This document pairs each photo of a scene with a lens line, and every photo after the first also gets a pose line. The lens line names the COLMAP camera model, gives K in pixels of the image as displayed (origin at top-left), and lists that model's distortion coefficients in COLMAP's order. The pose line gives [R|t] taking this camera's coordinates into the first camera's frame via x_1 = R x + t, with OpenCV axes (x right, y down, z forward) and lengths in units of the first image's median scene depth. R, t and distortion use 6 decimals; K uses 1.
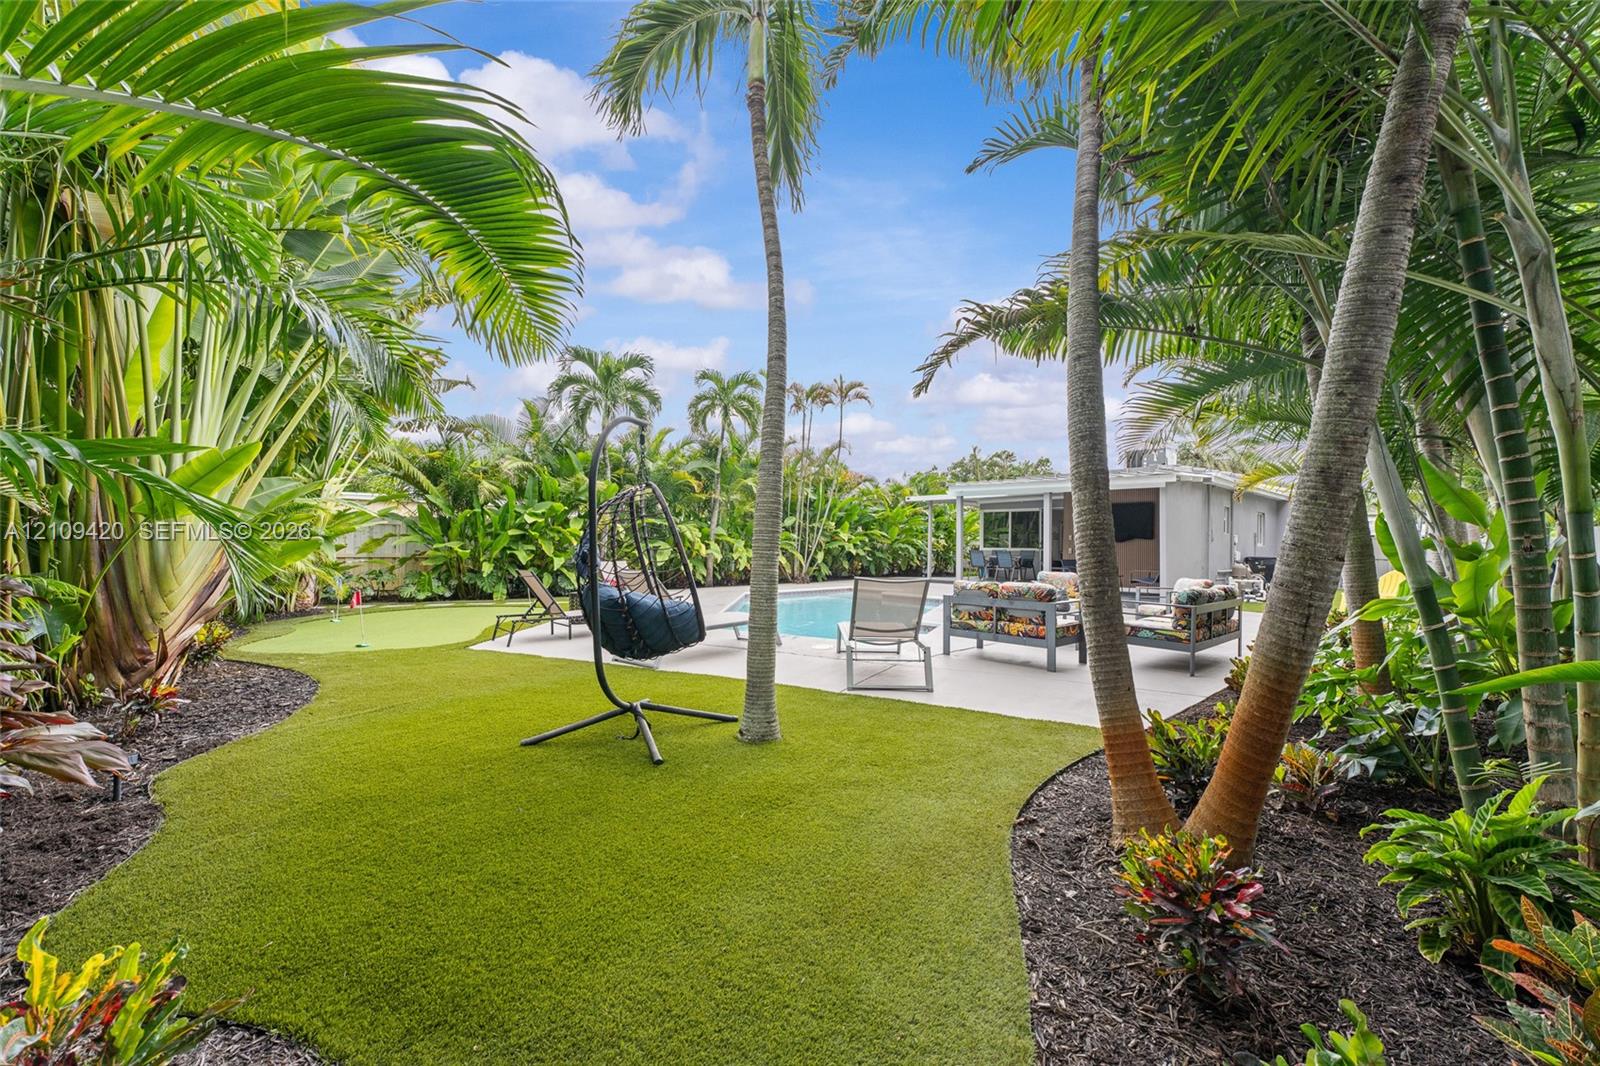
lens RADIAL K [[630.9, 0, 800.5], [0, 630.9, 537.5], [0, 0, 1]] dist [0.000674, 0.000069]
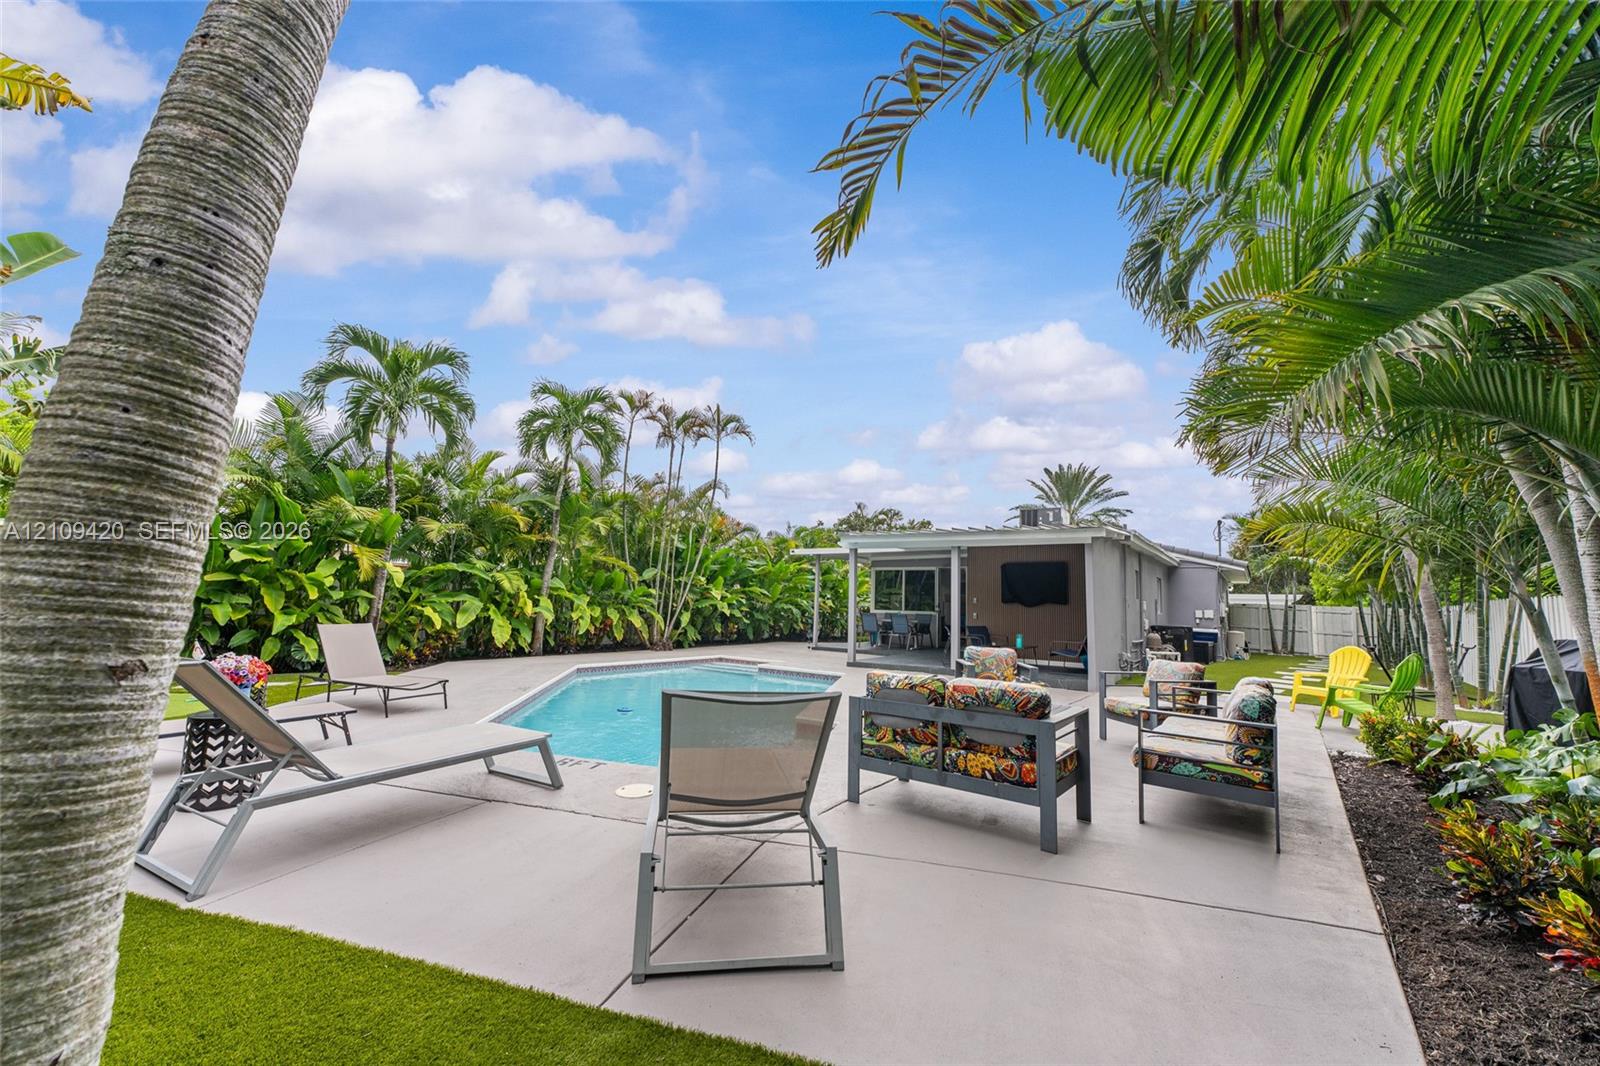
lens RADIAL K [[630.9, 0, 800.5], [0, 630.9, 537.5], [0, 0, 1]] dist [0.000674, 0.000069]
pose [[0.983152, 0.037650, 0.178870, 0.026545], [-0.020991, 0.995338, -0.094133, 0.000300], [-0.181580, 0.088792, 0.979359, 0.155911]]
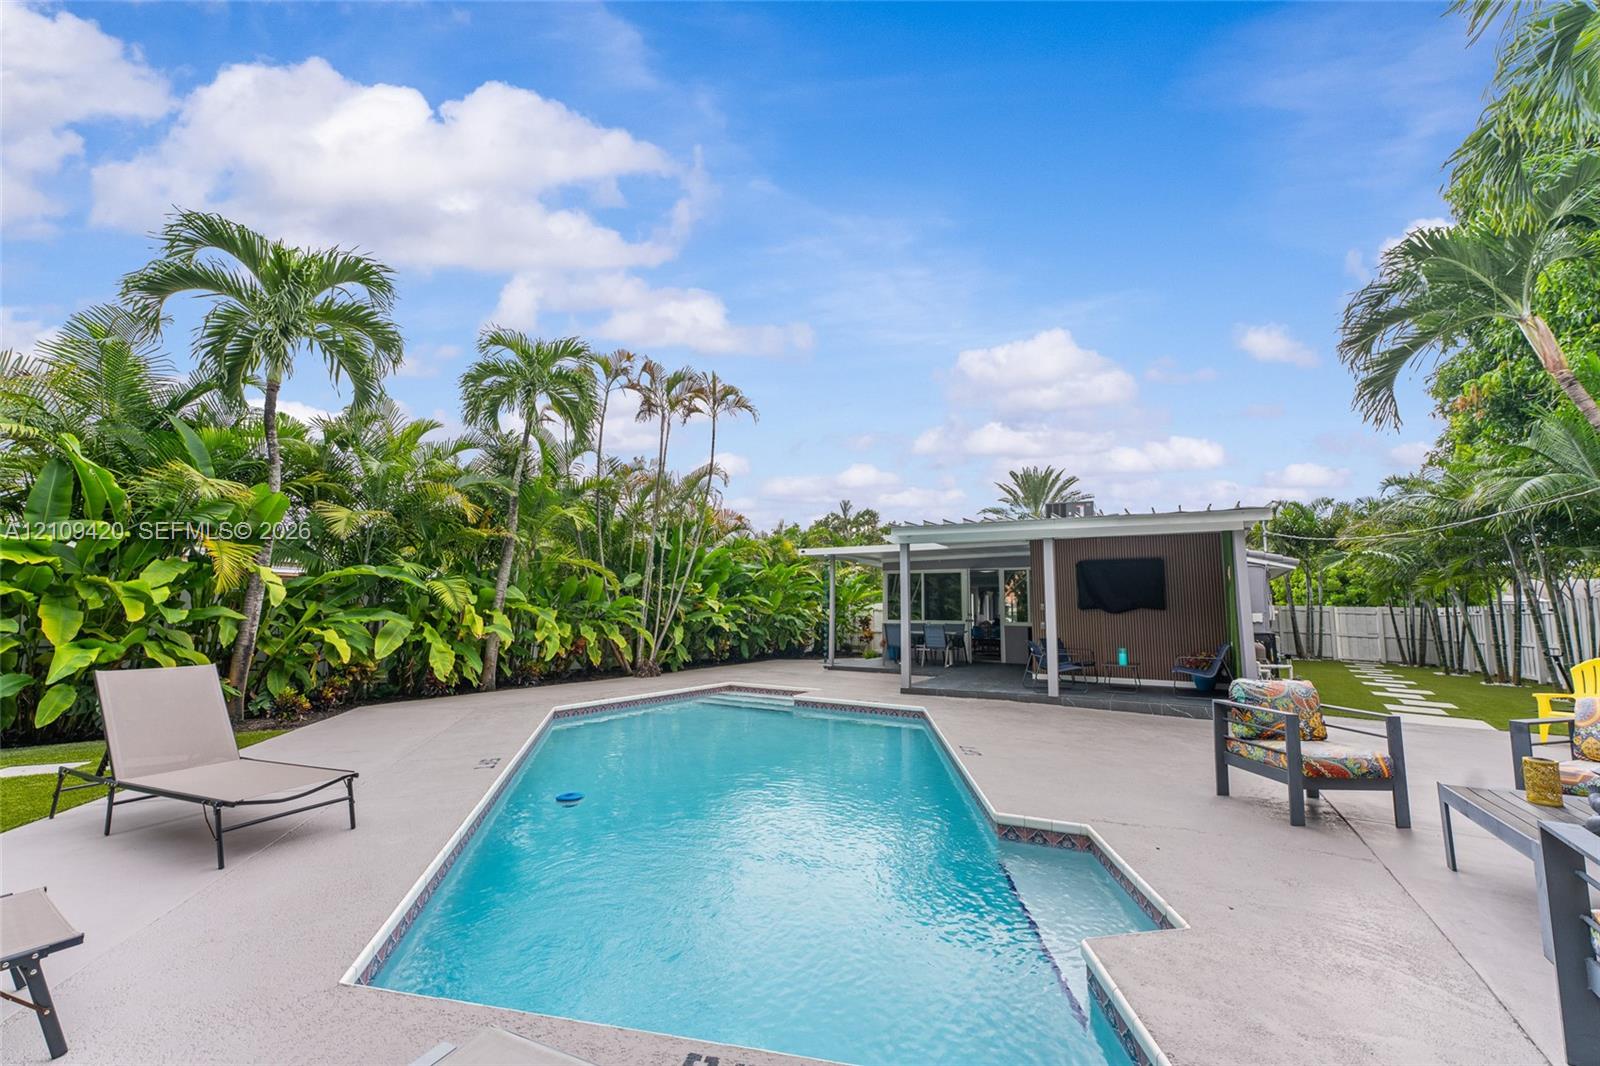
lens RADIAL K [[630.9, 0, 800.5], [0, 630.9, 537.5], [0, 0, 1]] dist [0.000674, 0.000069]
pose [[0.962058, 0.033439, 0.270787, -0.028135], [-0.003602, 0.993932, -0.109942, 0.001418], [-0.272820, 0.104795, 0.956340, 0.323619]]
